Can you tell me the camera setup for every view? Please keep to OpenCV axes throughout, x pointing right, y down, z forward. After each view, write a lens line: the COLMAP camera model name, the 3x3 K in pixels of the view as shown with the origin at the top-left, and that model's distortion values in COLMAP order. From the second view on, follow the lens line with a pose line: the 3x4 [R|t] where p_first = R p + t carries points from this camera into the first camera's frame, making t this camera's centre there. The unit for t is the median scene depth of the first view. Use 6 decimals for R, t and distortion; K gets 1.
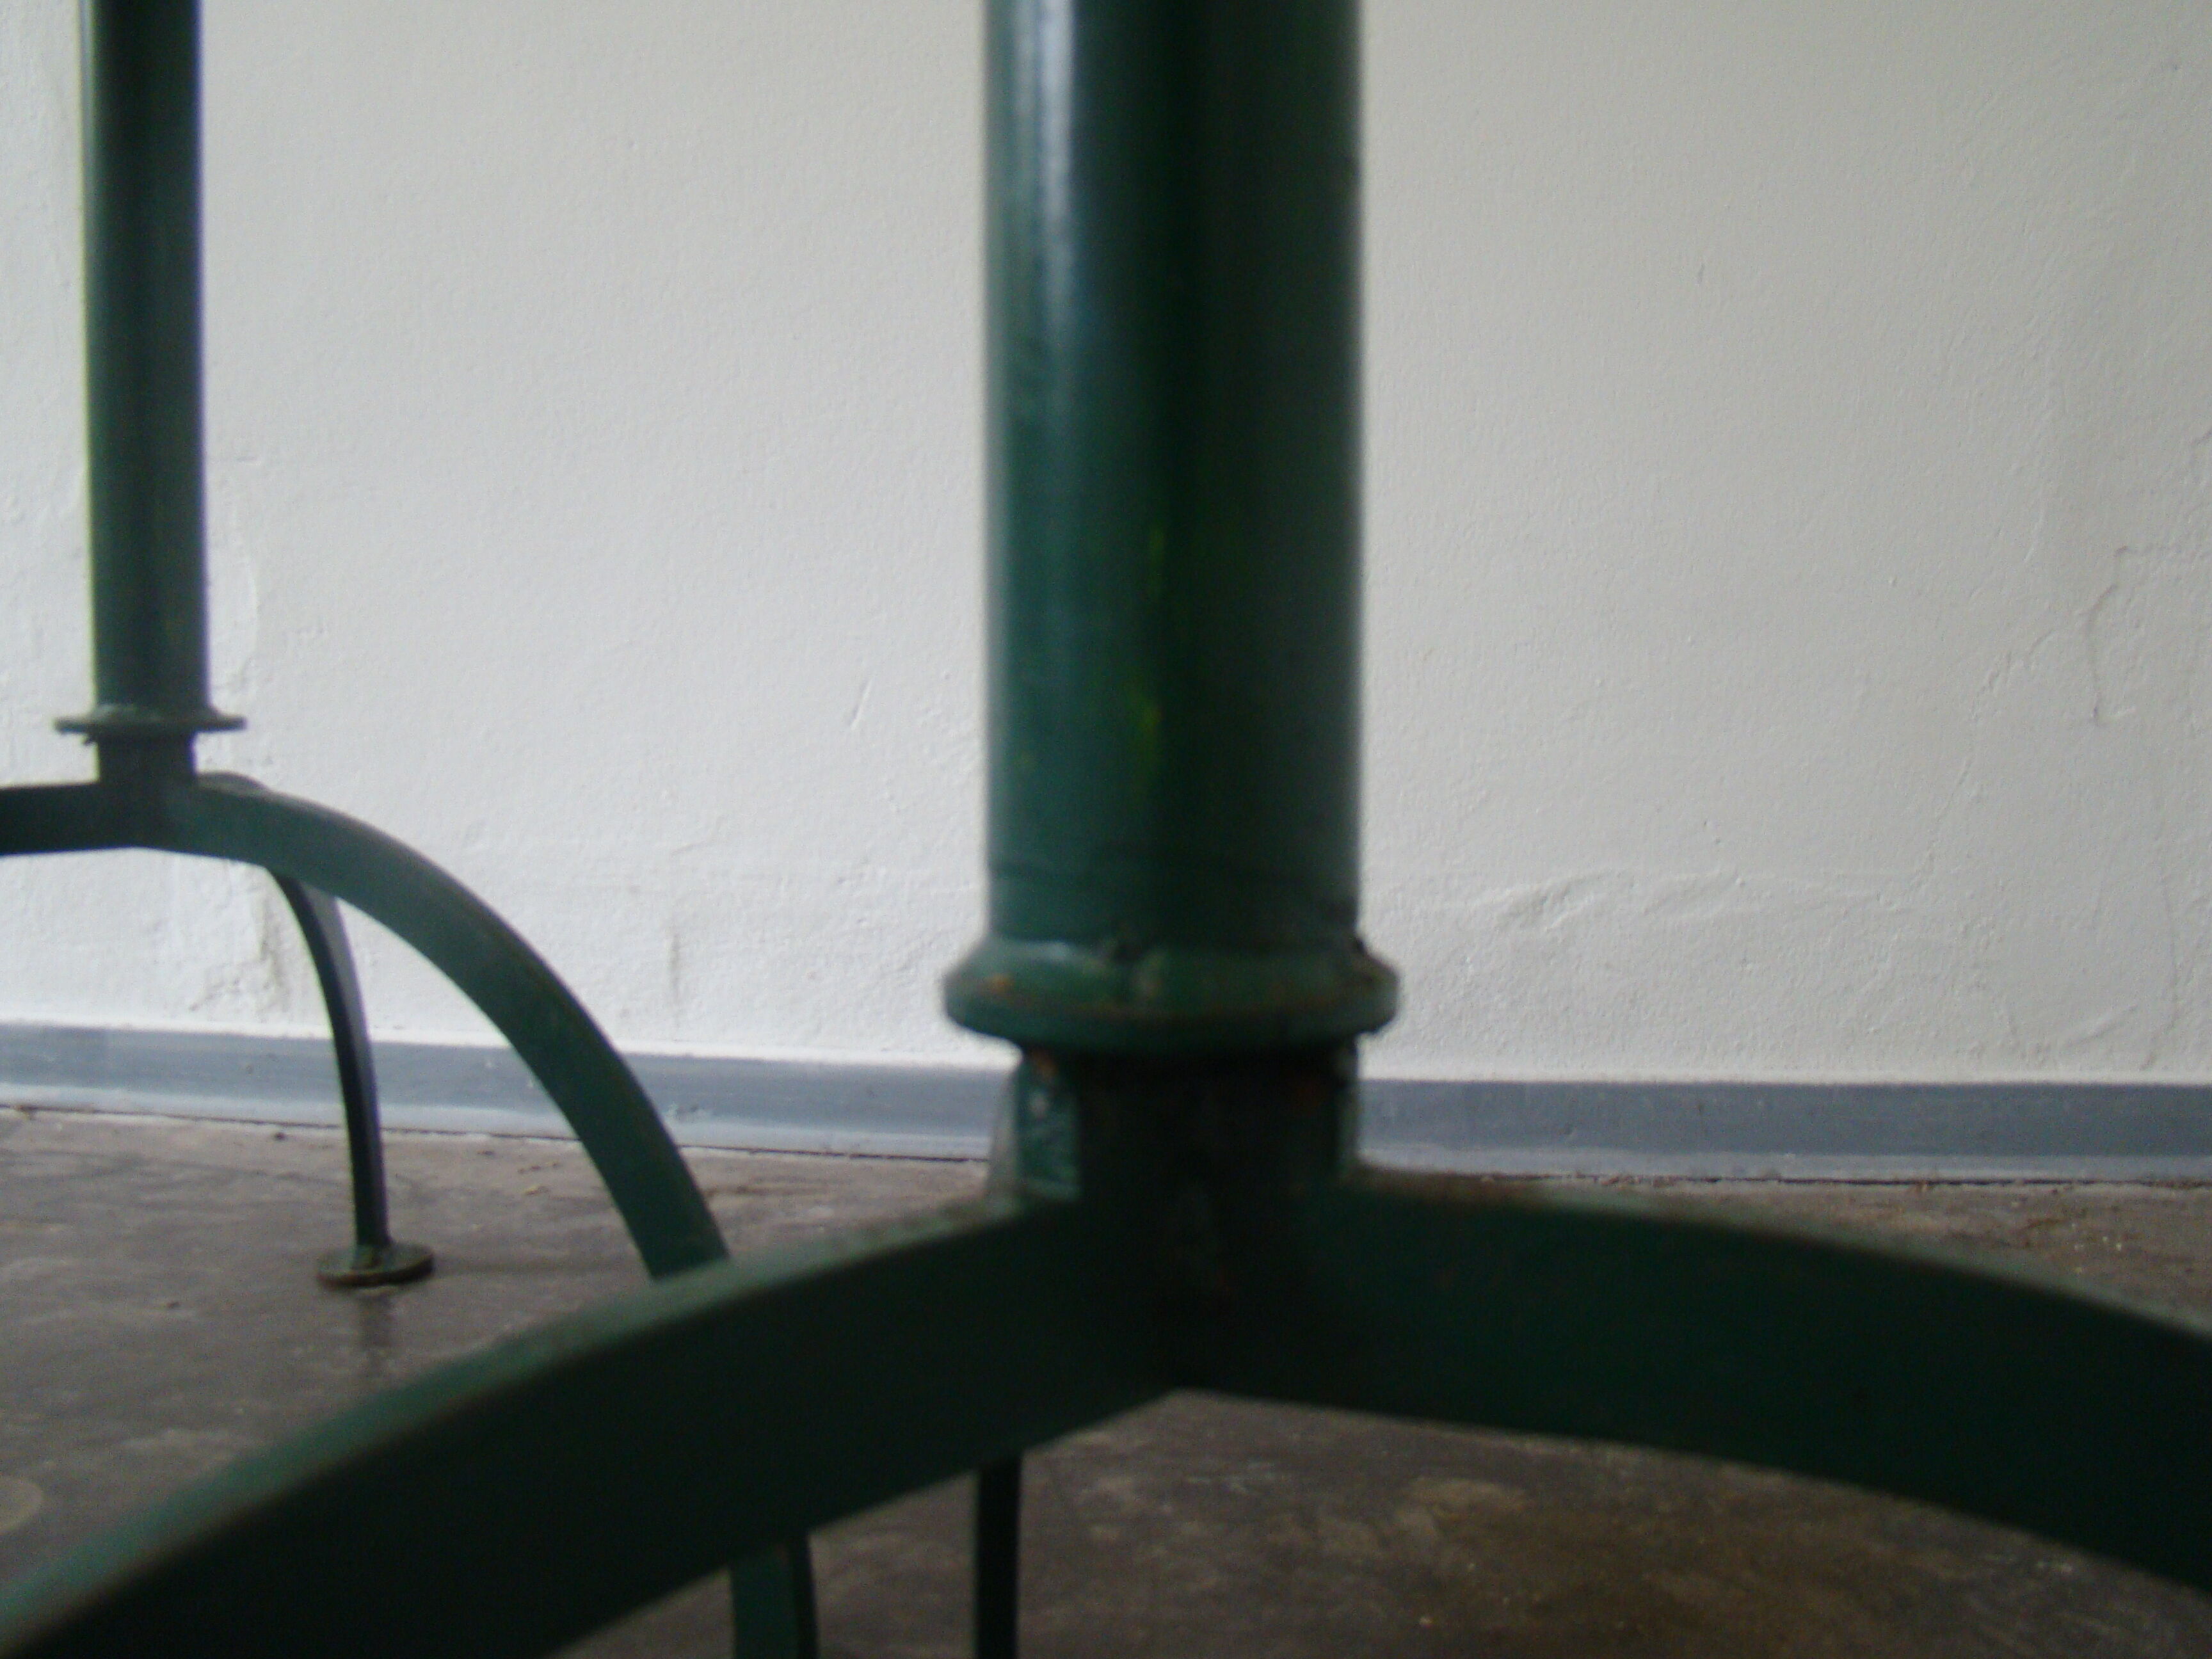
lens RADIAL K [[2027.5, 0, 1115.2], [0, 2027.5, 831.0], [0, 0, 1]] dist [-0.131562, 0.000000]
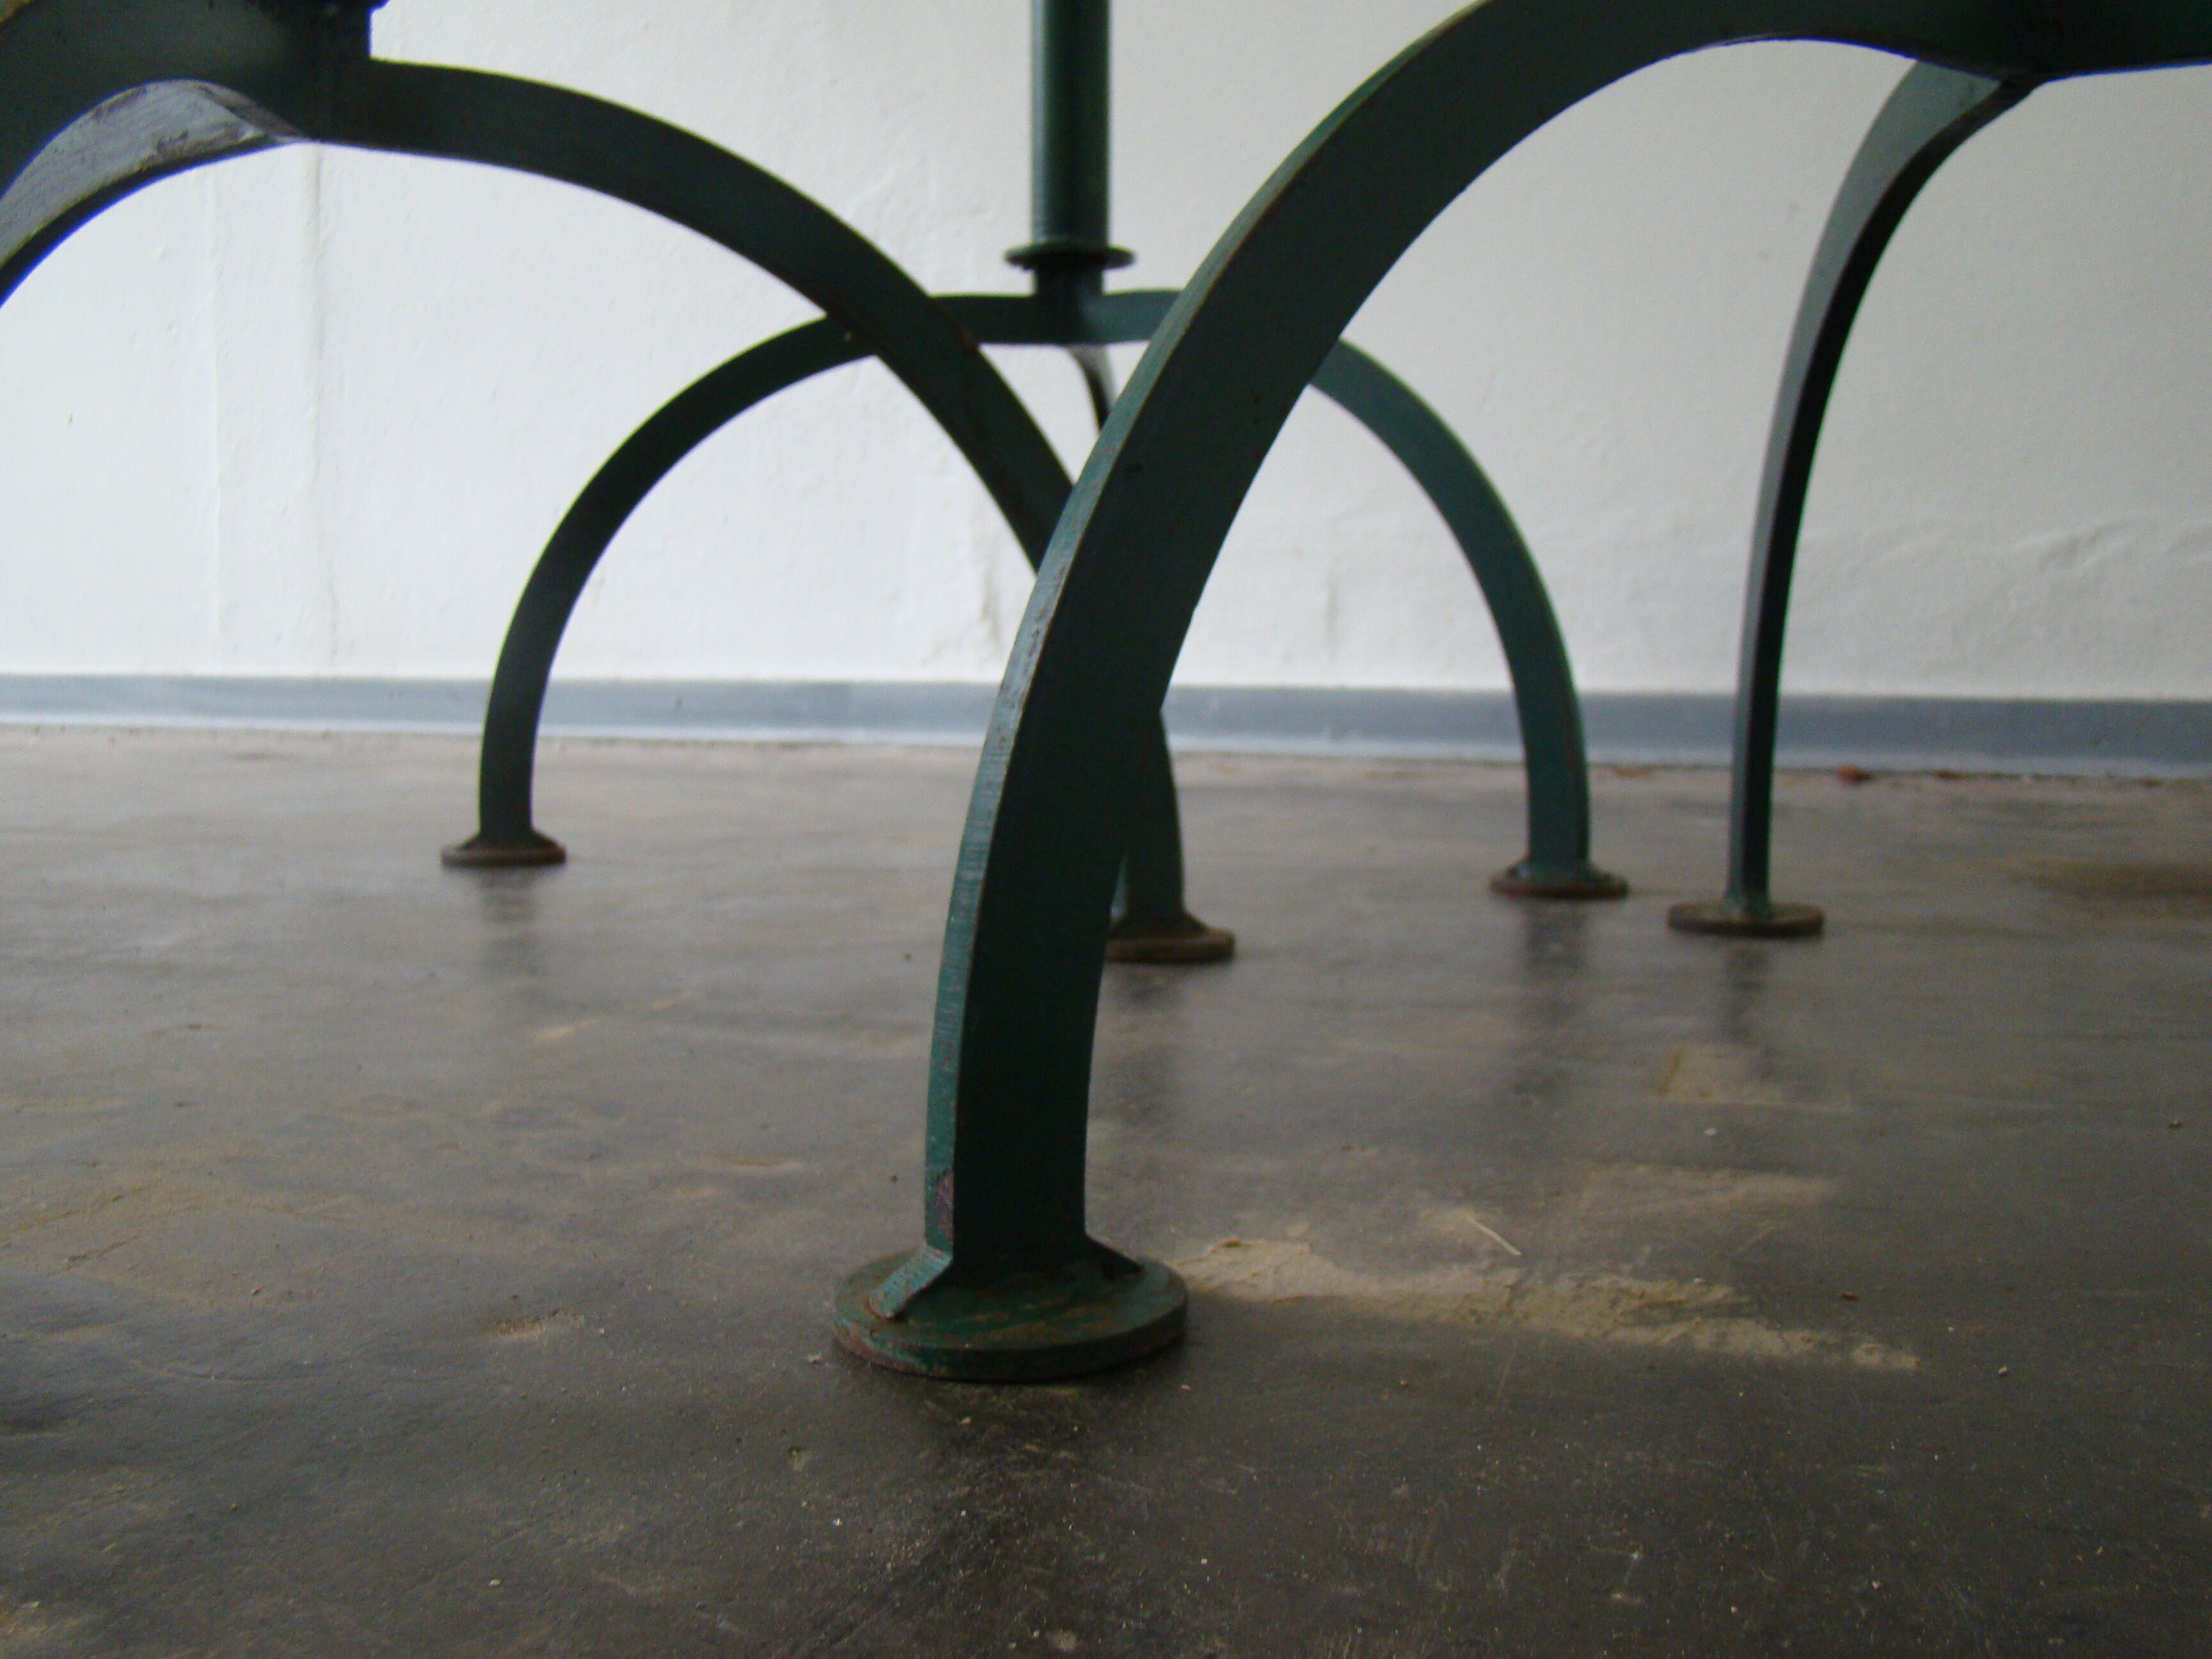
lens RADIAL K [[2027.5, 0, 1115.6], [0, 2027.5, 832.6], [0, 0, 1]] dist [-0.131562, 0.000000]
pose [[0.976643, 0.016181, -0.214259, -0.086137], [-0.014811, 0.999858, 0.007999, 0.201308], [0.214358, -0.004638, 0.976744, -0.228544]]
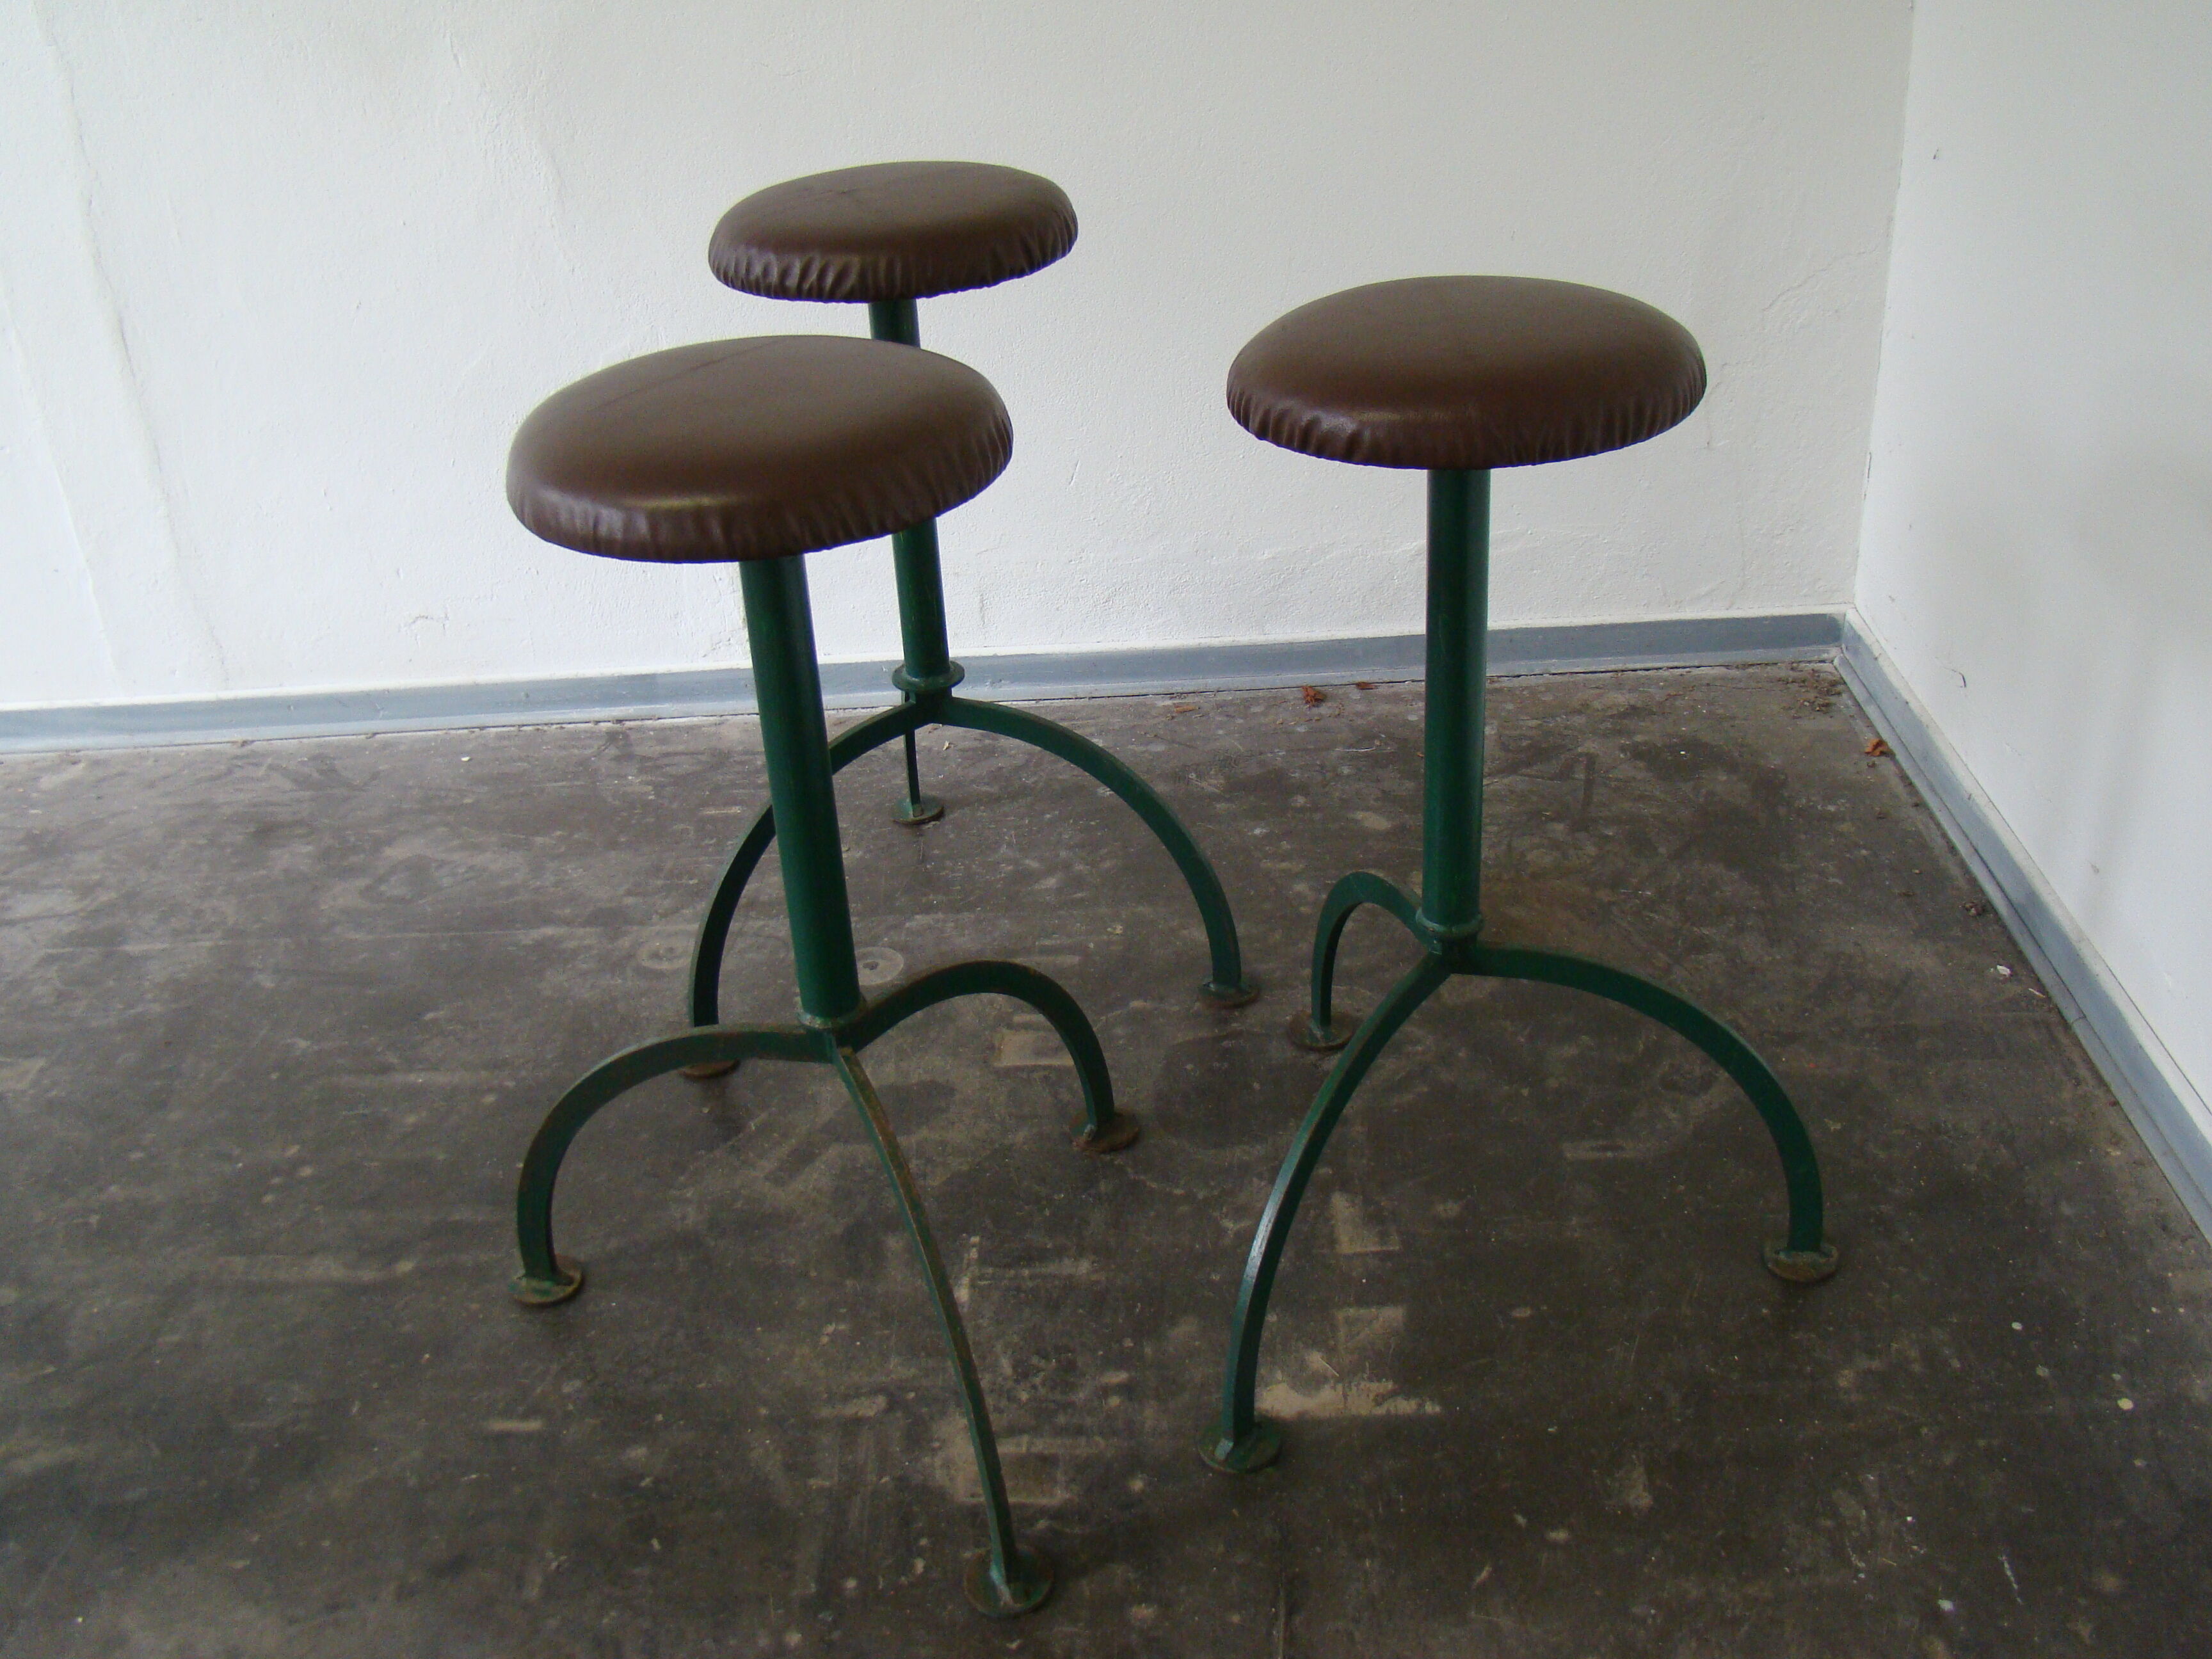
lens RADIAL K [[2027.5, 0, 1104.2], [0, 2027.5, 834.7], [0, 0, 1]] dist [-0.131562, 0.000000]
pose [[0.990640, -0.115337, 0.073003, -0.282425], [0.075308, 0.907873, 0.412426, -0.544589], [-0.113846, -0.403068, 0.908061, -0.869475]]
